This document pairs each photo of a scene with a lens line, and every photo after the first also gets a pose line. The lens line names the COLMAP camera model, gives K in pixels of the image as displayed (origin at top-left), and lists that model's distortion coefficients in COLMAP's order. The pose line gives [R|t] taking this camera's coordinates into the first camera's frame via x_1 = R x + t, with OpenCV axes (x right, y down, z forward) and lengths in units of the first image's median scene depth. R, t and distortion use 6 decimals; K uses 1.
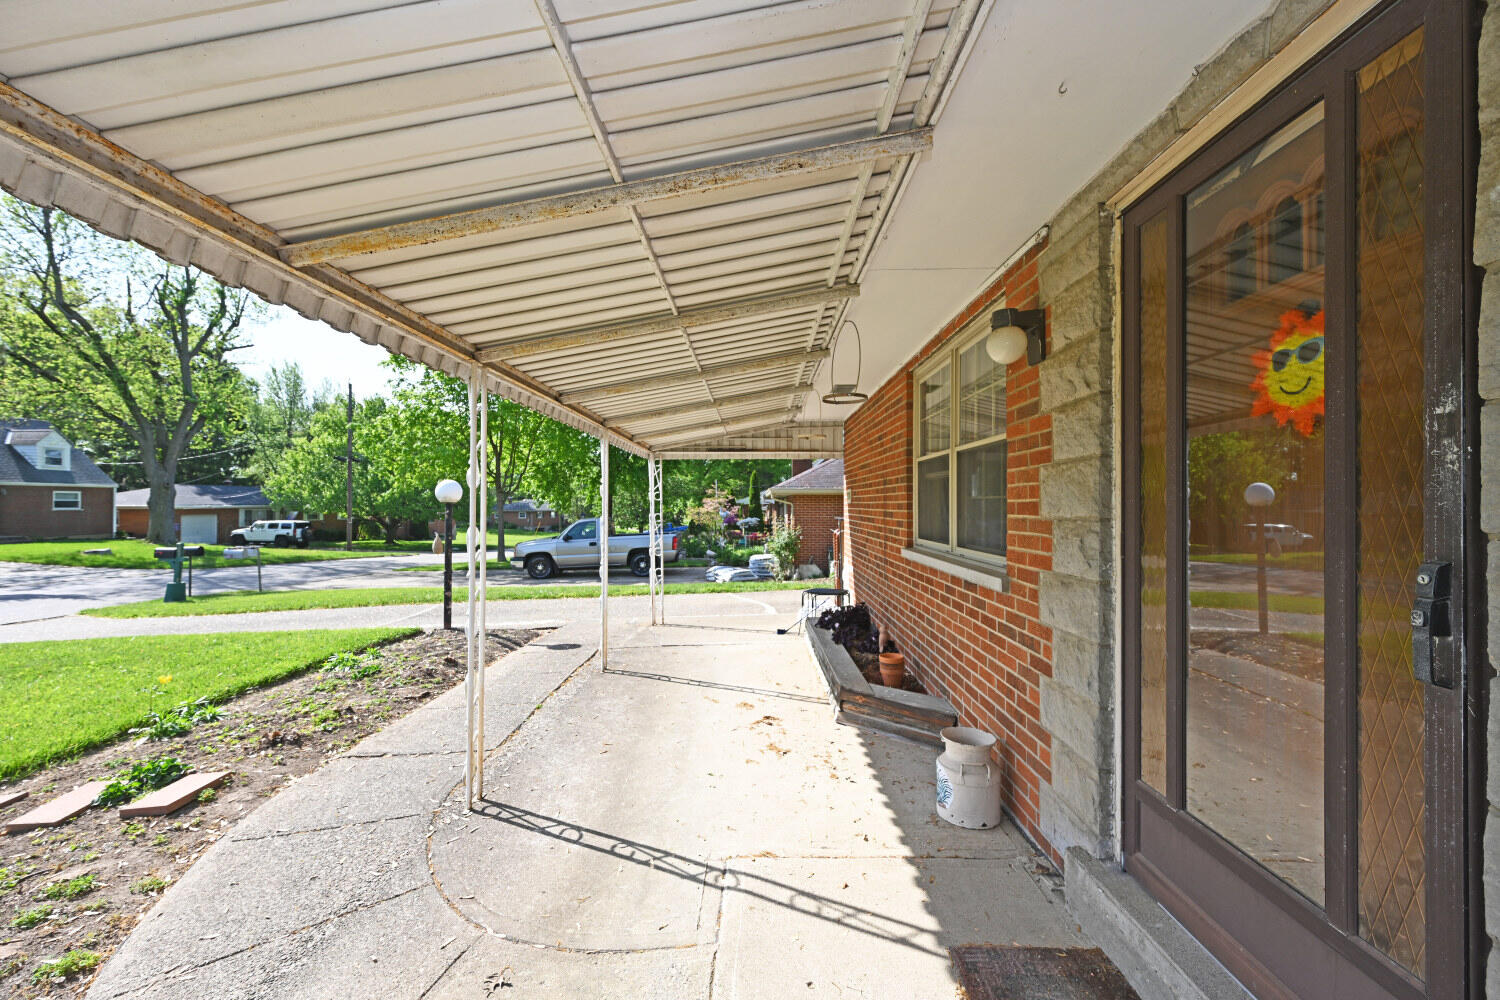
lens RADIAL K [[601.4, 0, 749.9], [0, 601.4, 507.7], [0, 0, 1]] dist [0.000989, 0.000237]
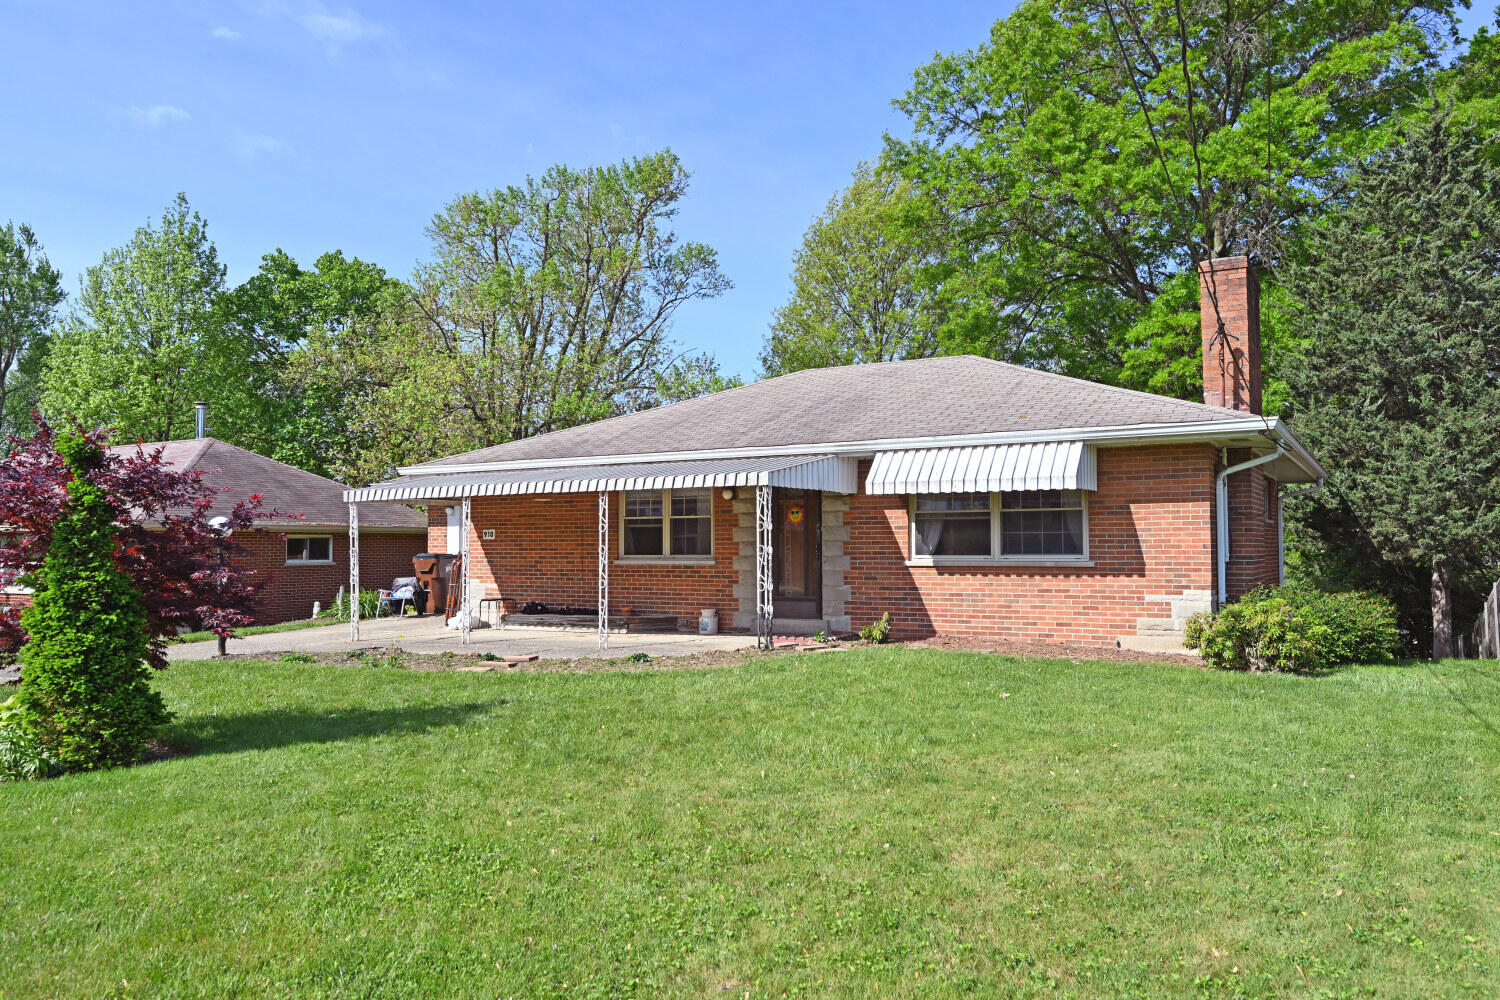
lens RADIAL K [[1080.4, 0, 750.0], [0, 1080.4, 500.0], [0, 0, 1]] dist [-0.008185, -0.001284]
pose [[0.493236, 0.017762, 0.869714, -5.792803], [0.018275, 0.999359, -0.030774, -0.035716], [-0.869703, 0.031073, 0.492596, -2.621364]]
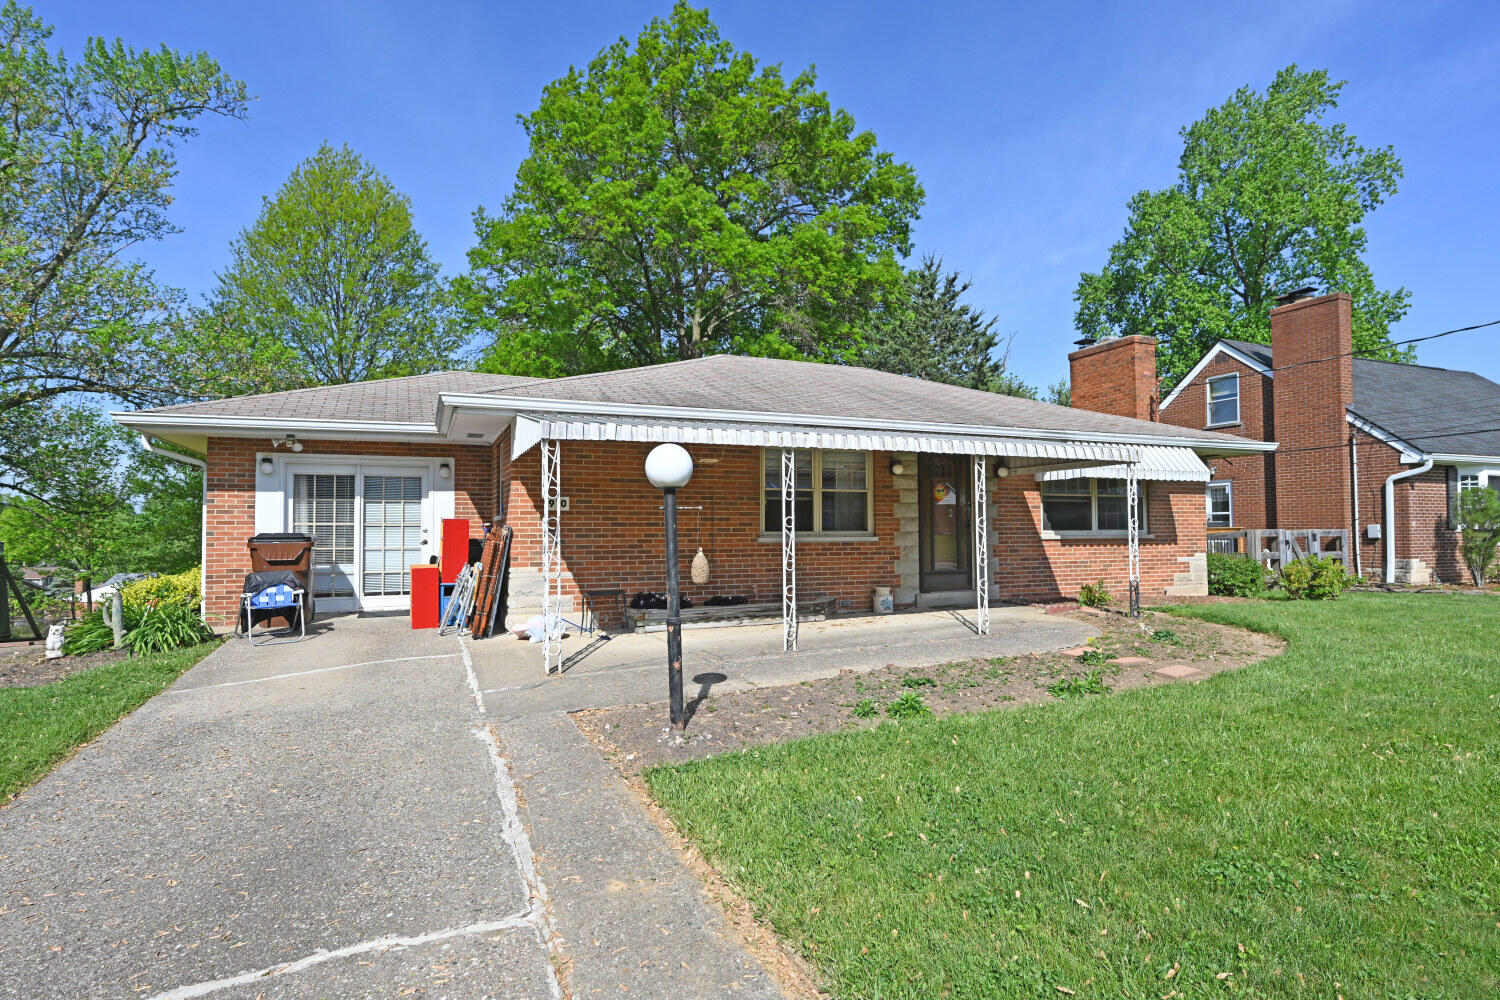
lens RADIAL K [[791.1, 0, 746.2], [0, 791.1, 501.8], [0, 0, 1]] dist [-0.000730, -0.000633]
pose [[-0.398845, 0.021572, 0.916765, -3.939133], [0.003699, 0.999753, -0.021916, 0.026882], [-0.917011, -0.005350, -0.398826, 4.132080]]
